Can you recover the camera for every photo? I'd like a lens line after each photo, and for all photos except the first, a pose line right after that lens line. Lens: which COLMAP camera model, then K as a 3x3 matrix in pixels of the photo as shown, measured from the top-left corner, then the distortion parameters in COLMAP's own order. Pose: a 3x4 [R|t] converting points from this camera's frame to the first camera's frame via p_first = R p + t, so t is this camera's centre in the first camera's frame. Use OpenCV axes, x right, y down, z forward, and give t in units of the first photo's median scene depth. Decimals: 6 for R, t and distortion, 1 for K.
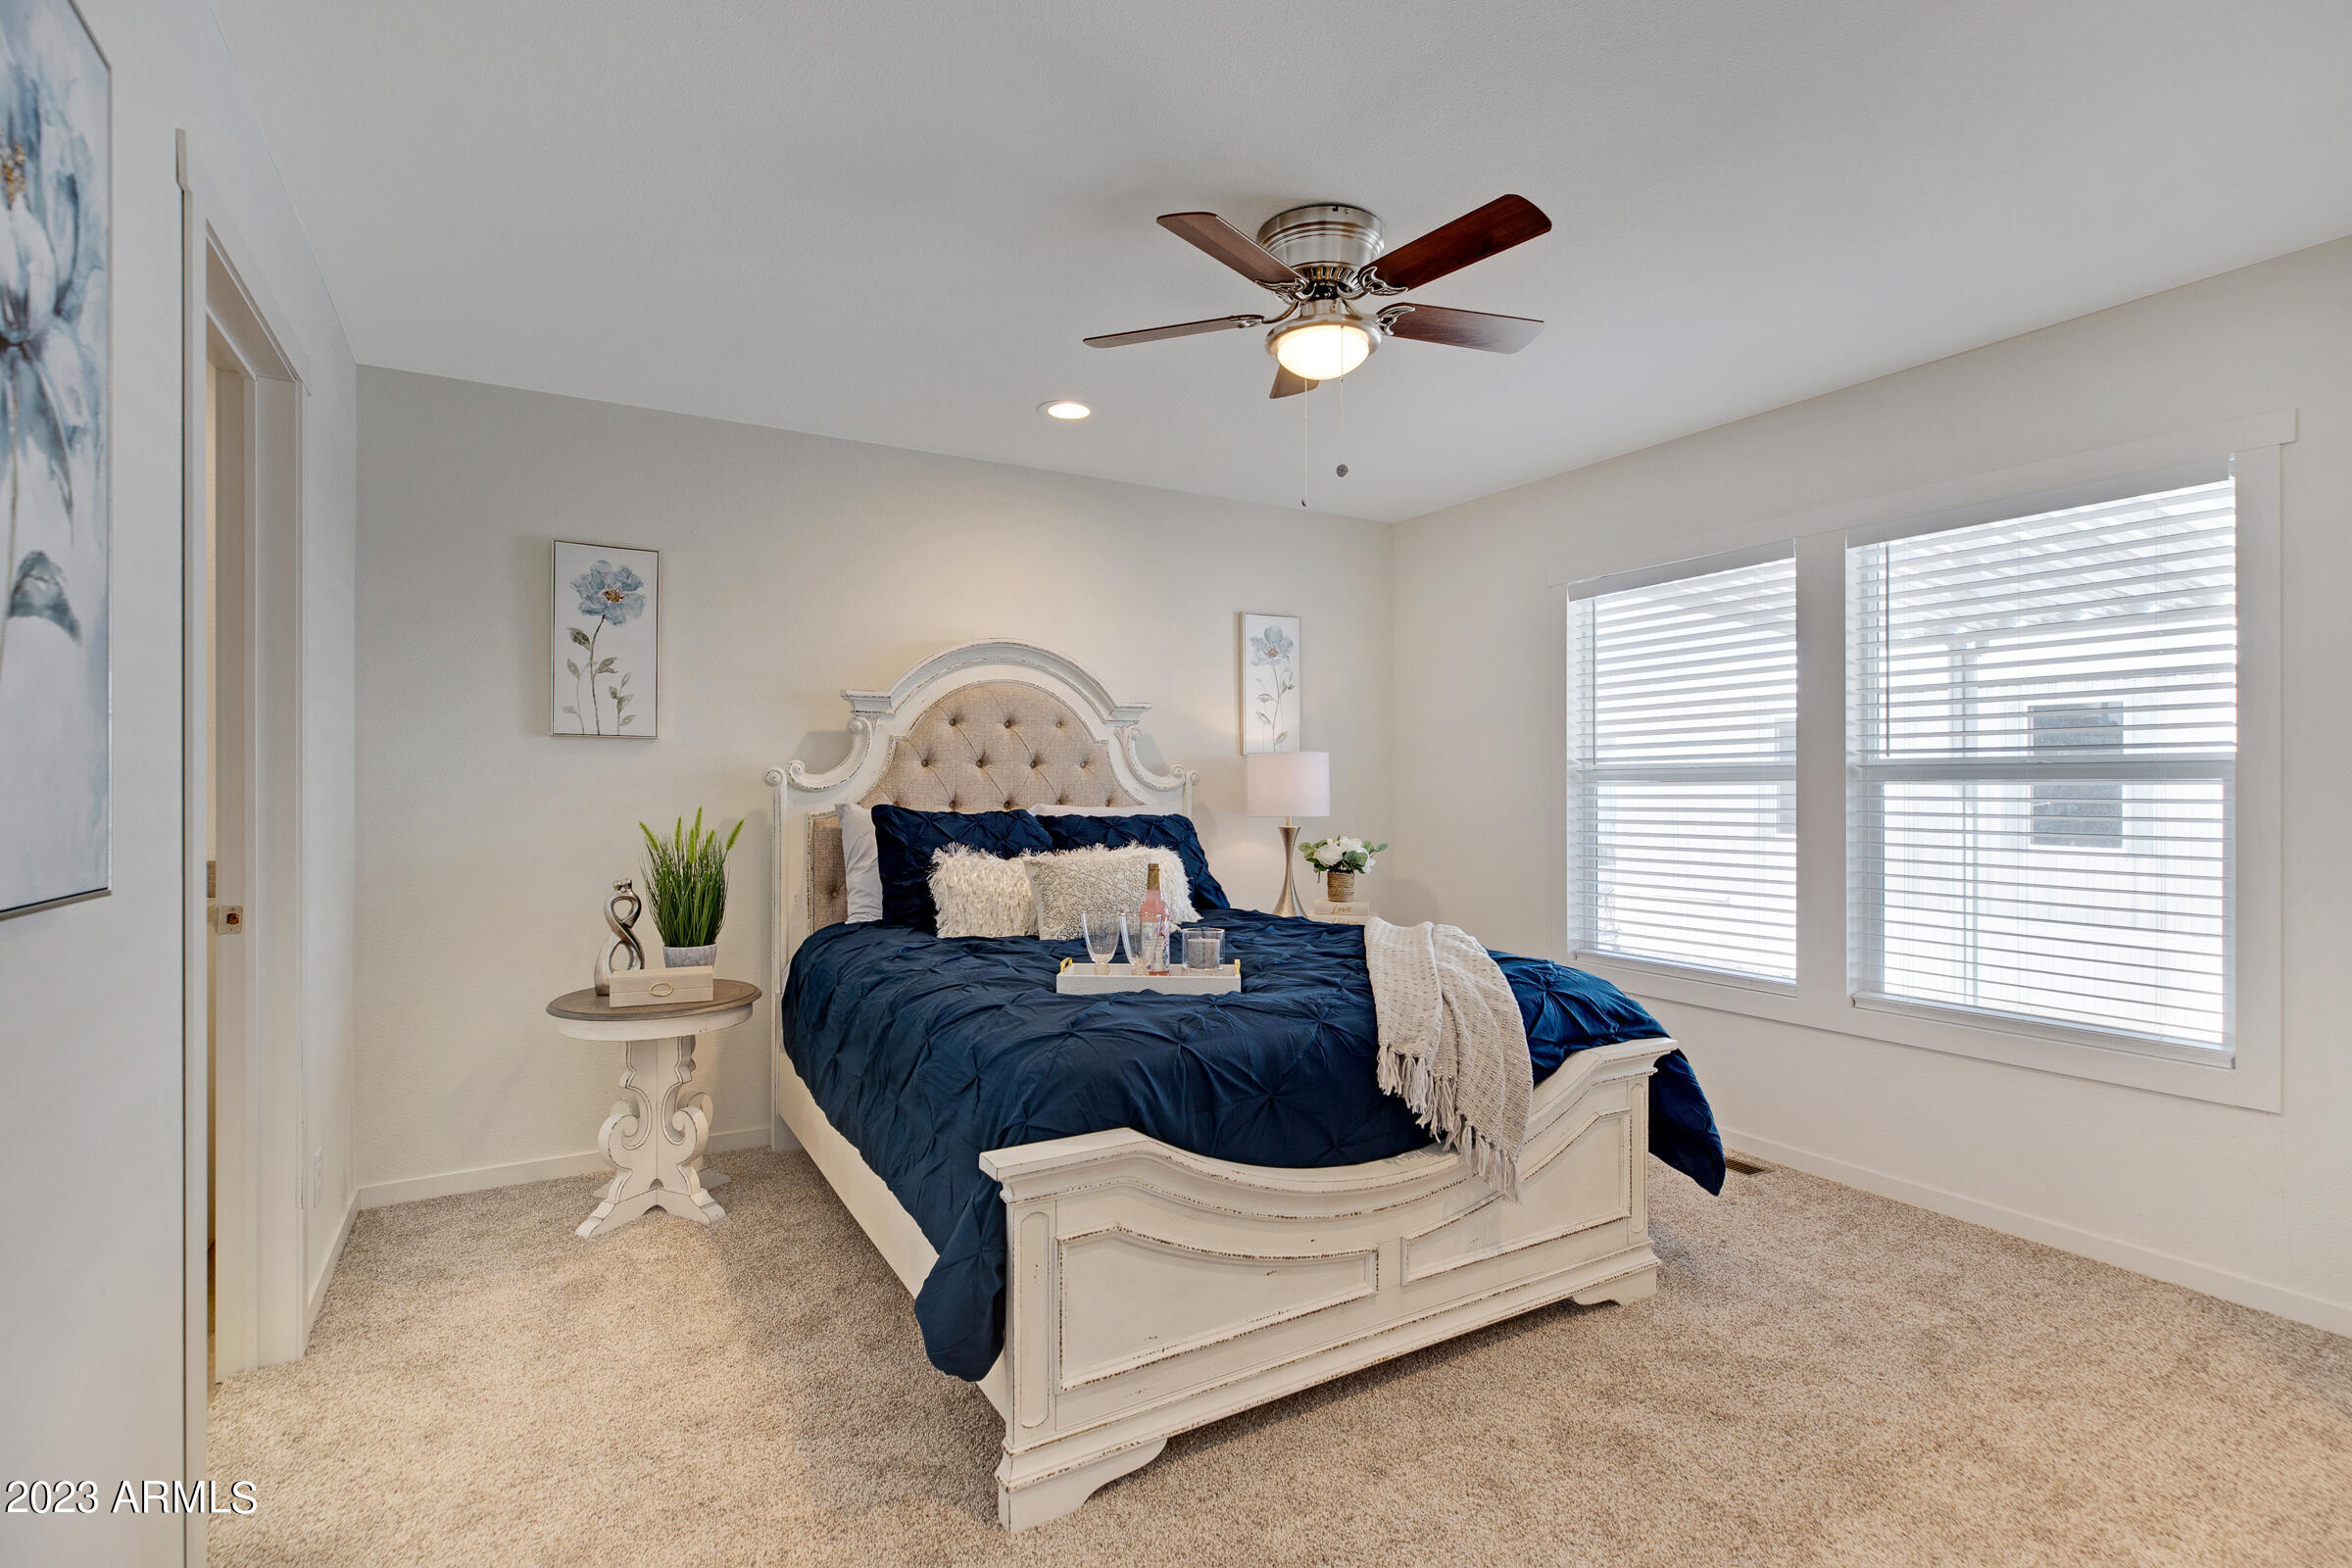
lens RADIAL K [[1125.2, 0, 1176.0], [0, 1125.2, 784.0], [0, 0, 1]] dist [0.000248, 0.000058]
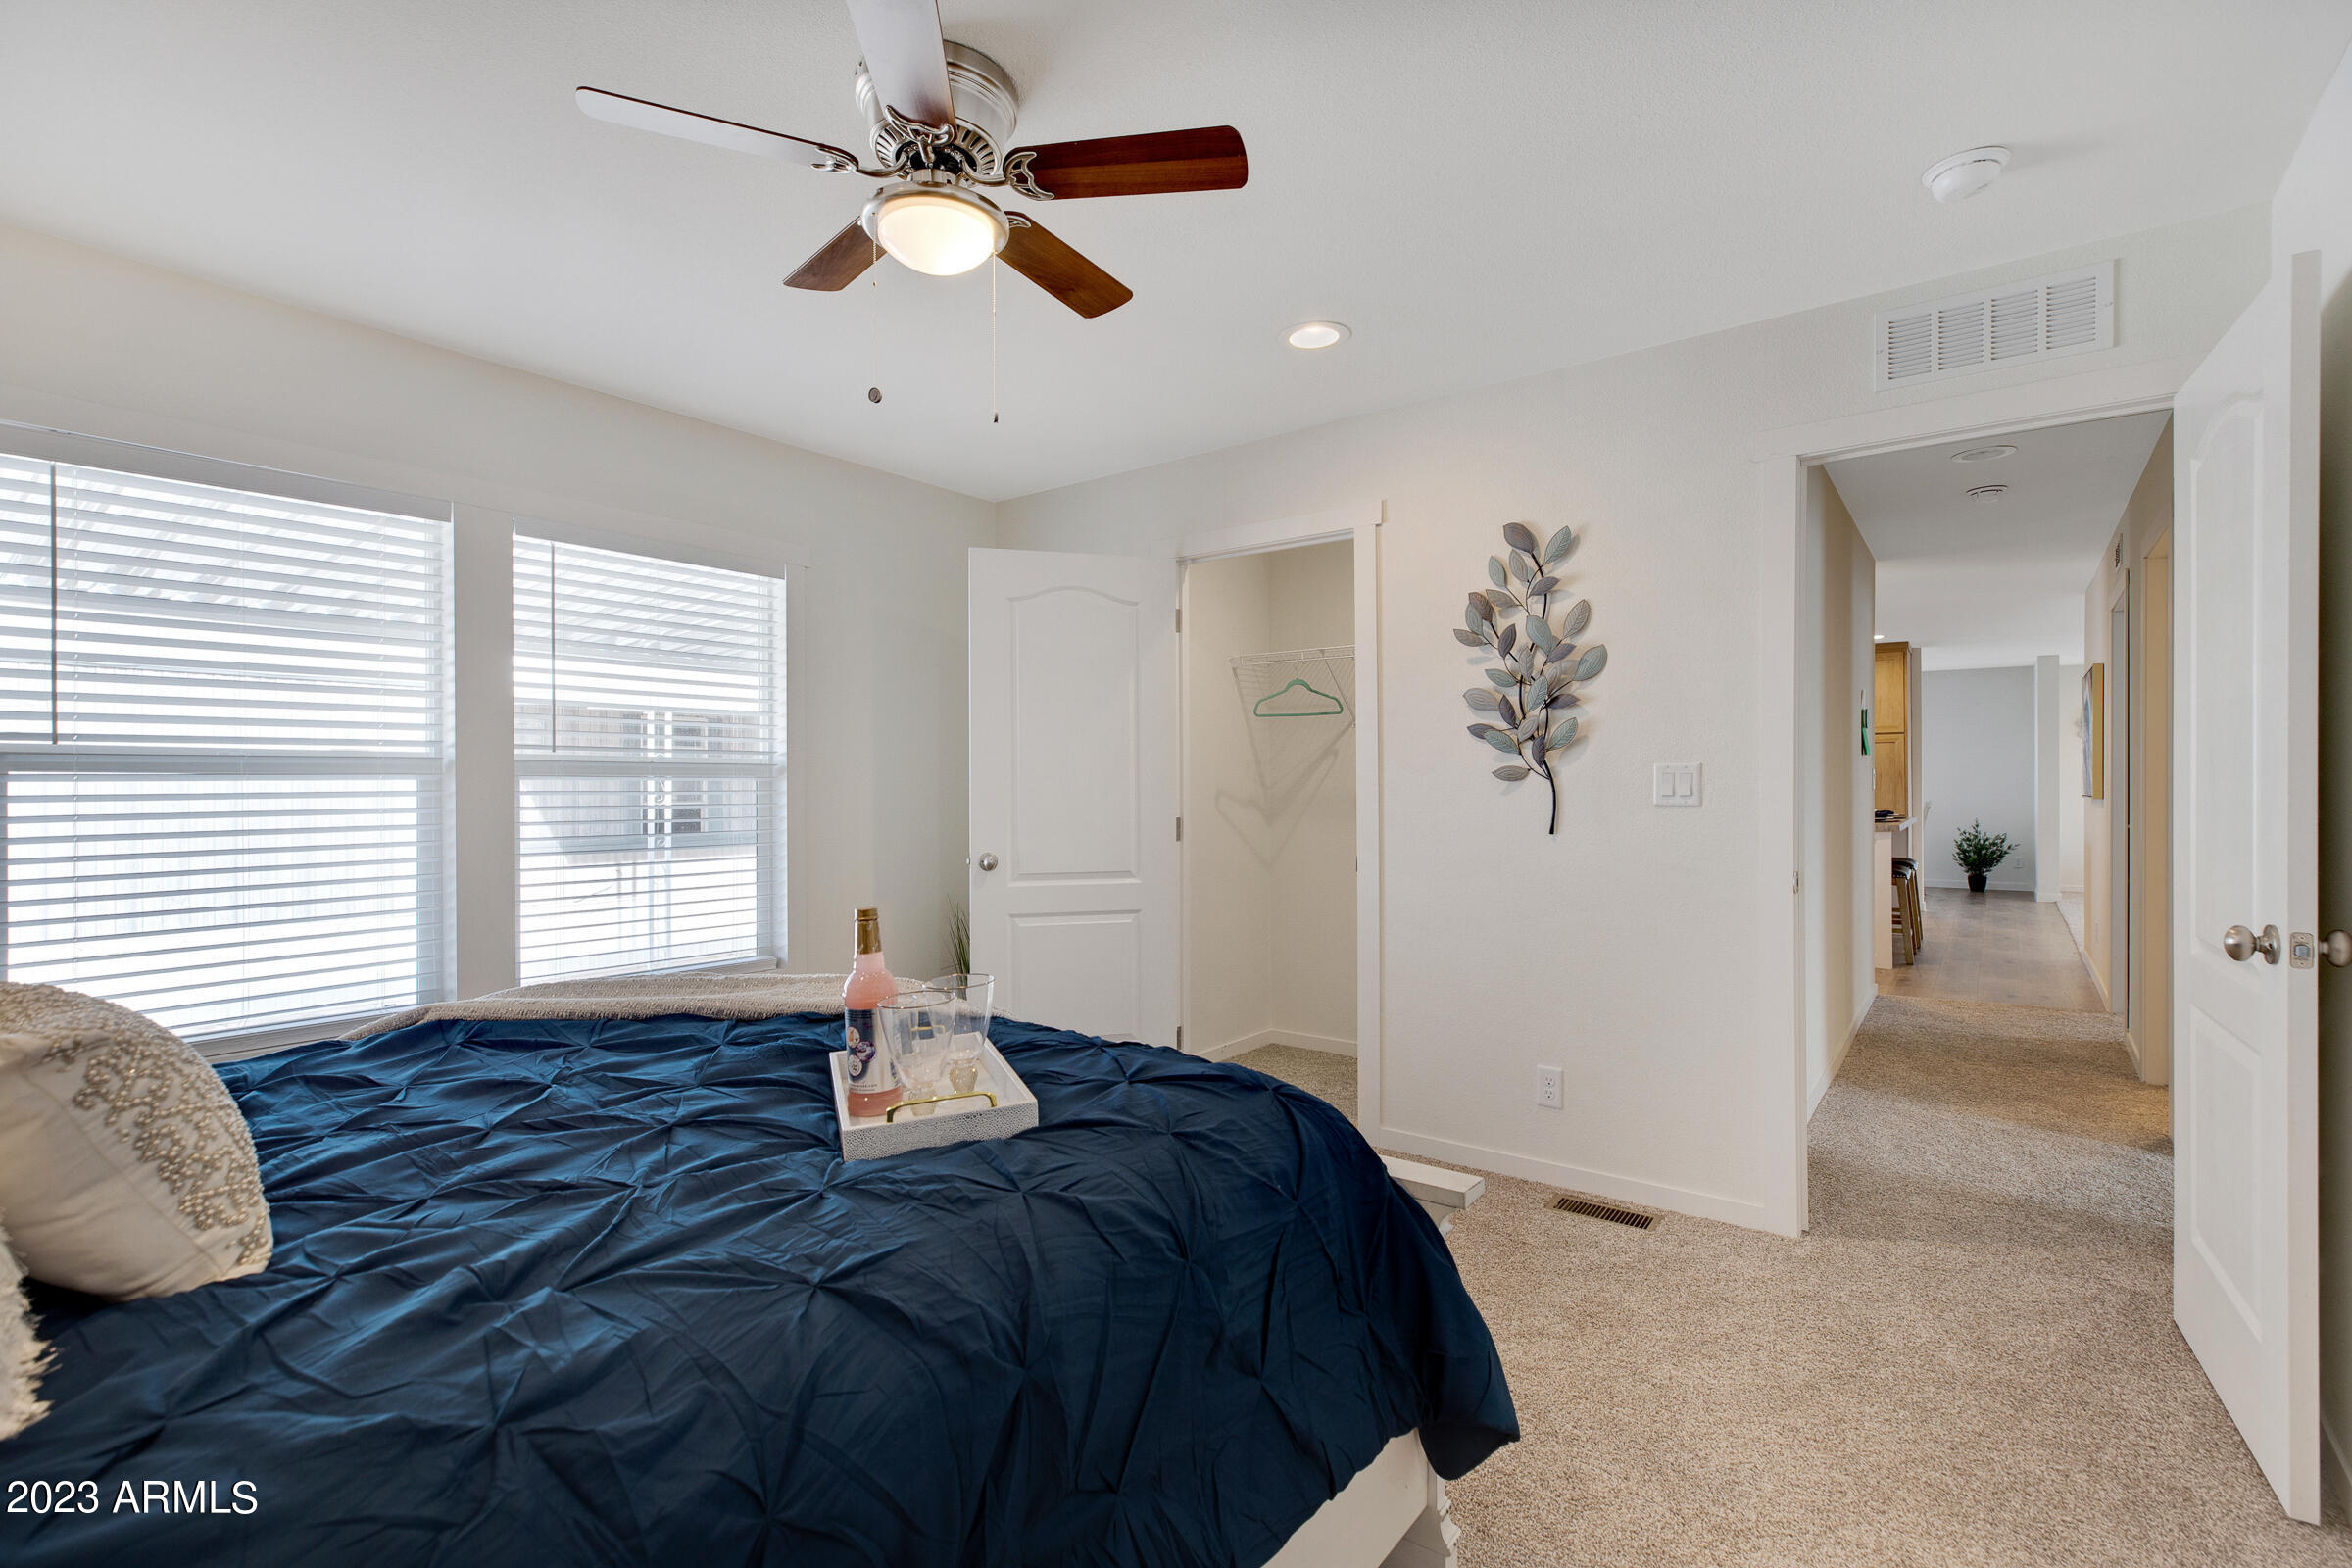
lens RADIAL K [[1070.2, 0, 1176.0], [0, 1070.2, 784.0], [0, 0, 1]] dist [0.001739, 0.000080]
pose [[-0.391789, -0.000165, 0.920055, -0.465982], [-0.000359, 1.000000, 0.000026, 0.003901], [-0.920055, -0.000320, -0.391789, 0.837371]]
